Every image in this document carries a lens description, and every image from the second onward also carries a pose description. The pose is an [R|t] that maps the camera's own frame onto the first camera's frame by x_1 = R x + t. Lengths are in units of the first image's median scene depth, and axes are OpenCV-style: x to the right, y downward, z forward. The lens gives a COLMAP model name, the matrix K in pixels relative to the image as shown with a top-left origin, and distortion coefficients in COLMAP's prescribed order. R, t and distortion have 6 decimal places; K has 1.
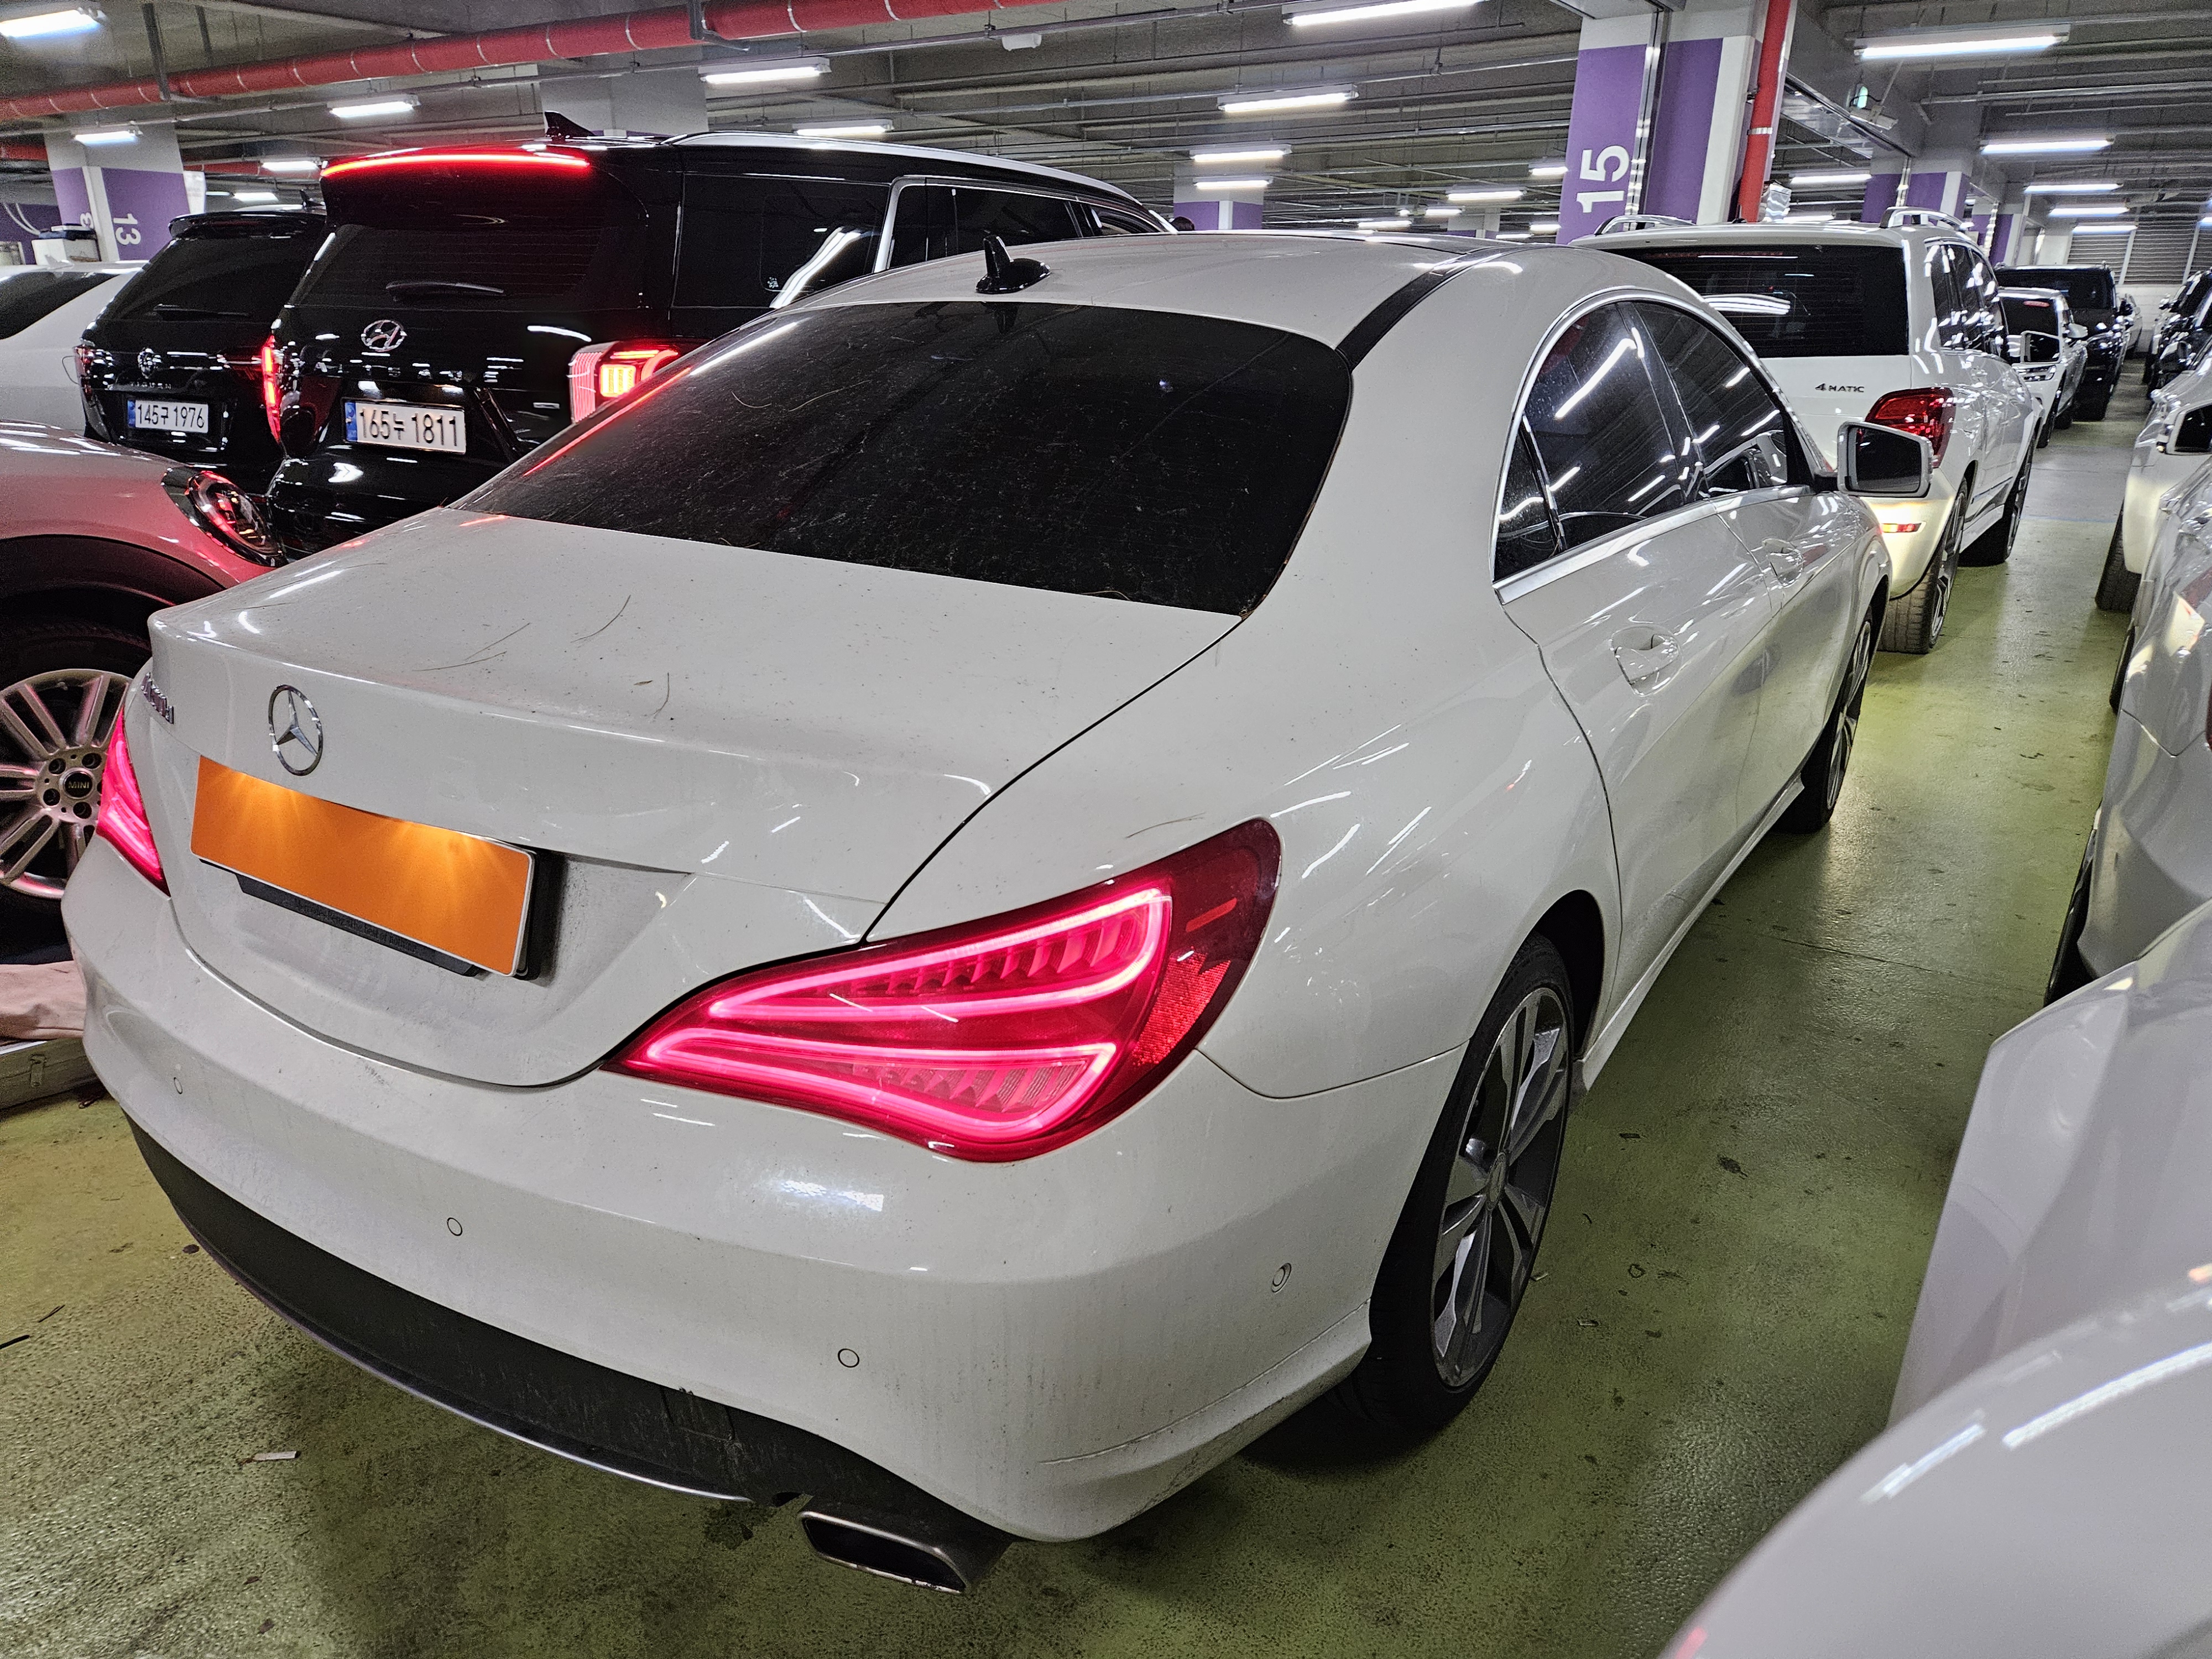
lens RADIAL K [[1458.6, 0, 1106.4], [0, 1458.6, 860.9], [0, 0, 1]] dist [0.062690, -0.047447]
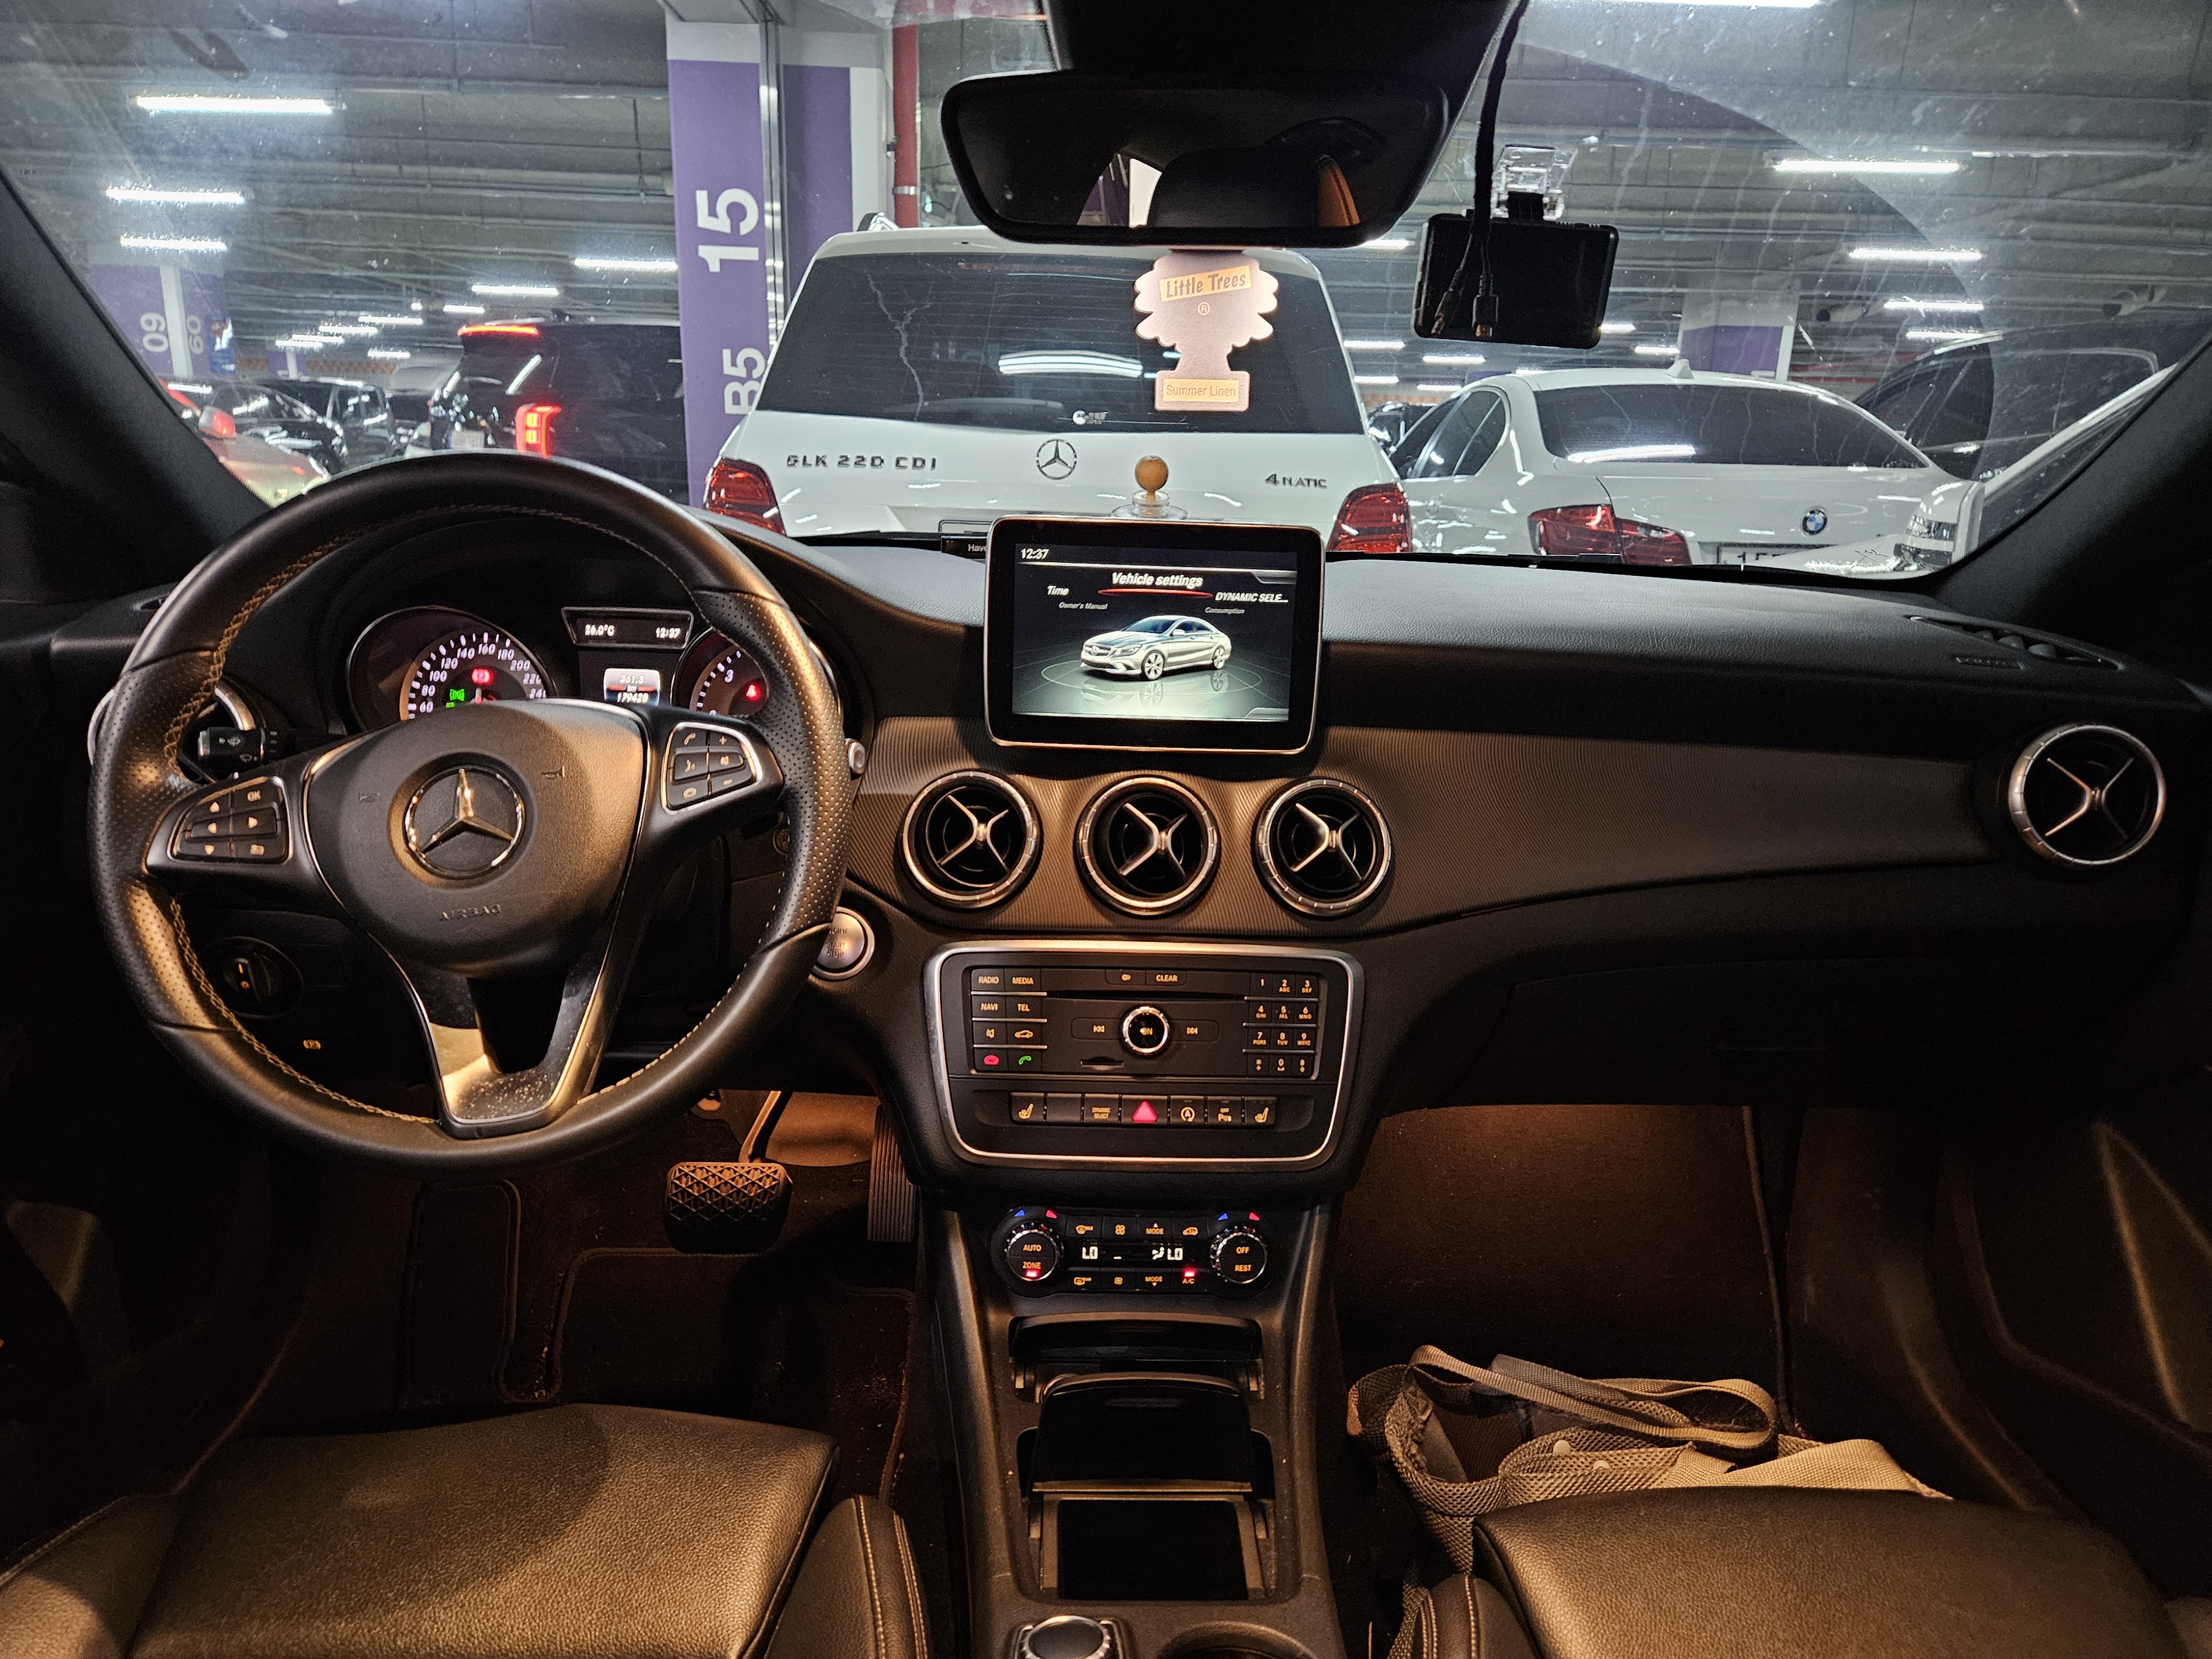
lens RADIAL K [[1437.8, 0, 1107.8], [0, 1437.8, 858.9], [0, 0, 1]] dist [0.071575, -0.057862]
pose [[0.818883, -0.138131, 0.557092, 0.028962], [0.178995, 0.983662, -0.019210, -0.089544], [-0.545337, 0.115448, 0.830229, 0.304136]]
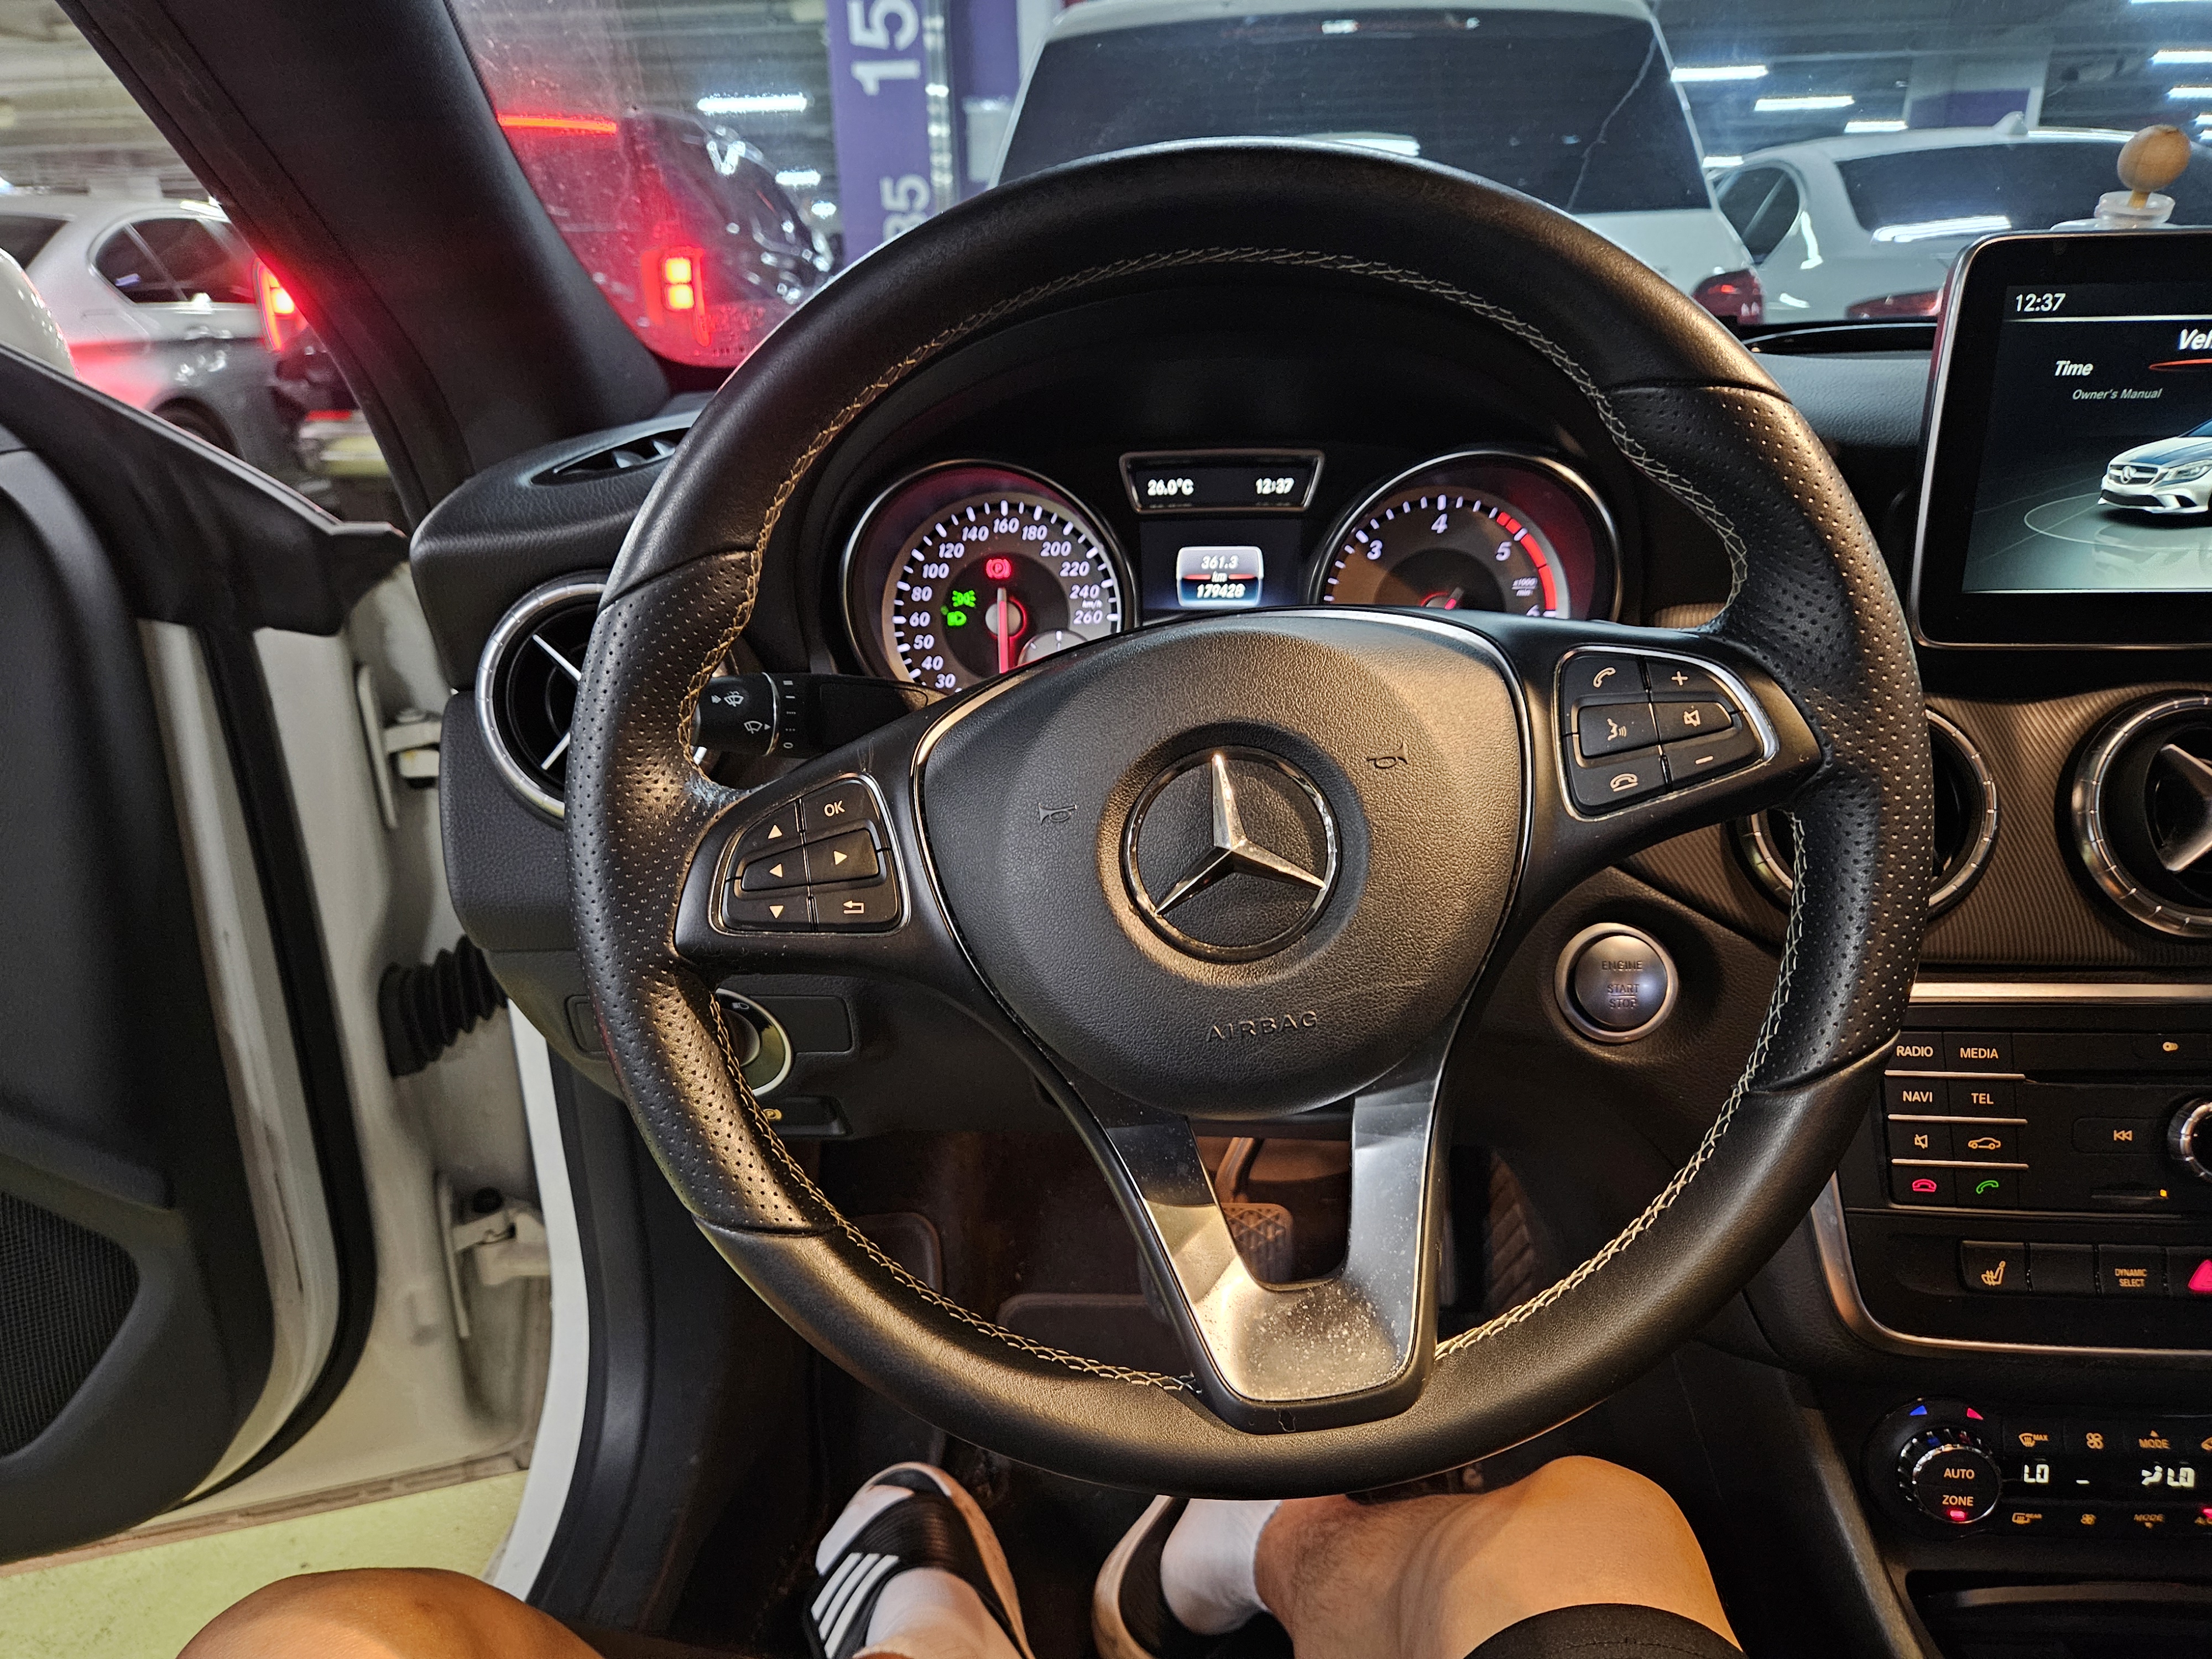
lens RADIAL K [[1458.6, 0, 1106.4], [0, 1458.6, 860.9], [0, 0, 1]] dist [0.062690, -0.047447]
pose [[0.861487, -0.207675, 0.463370, 0.021172], [0.204905, 0.977122, 0.056976, -0.103189], [-0.464601, 0.045863, 0.884331, 0.356086]]
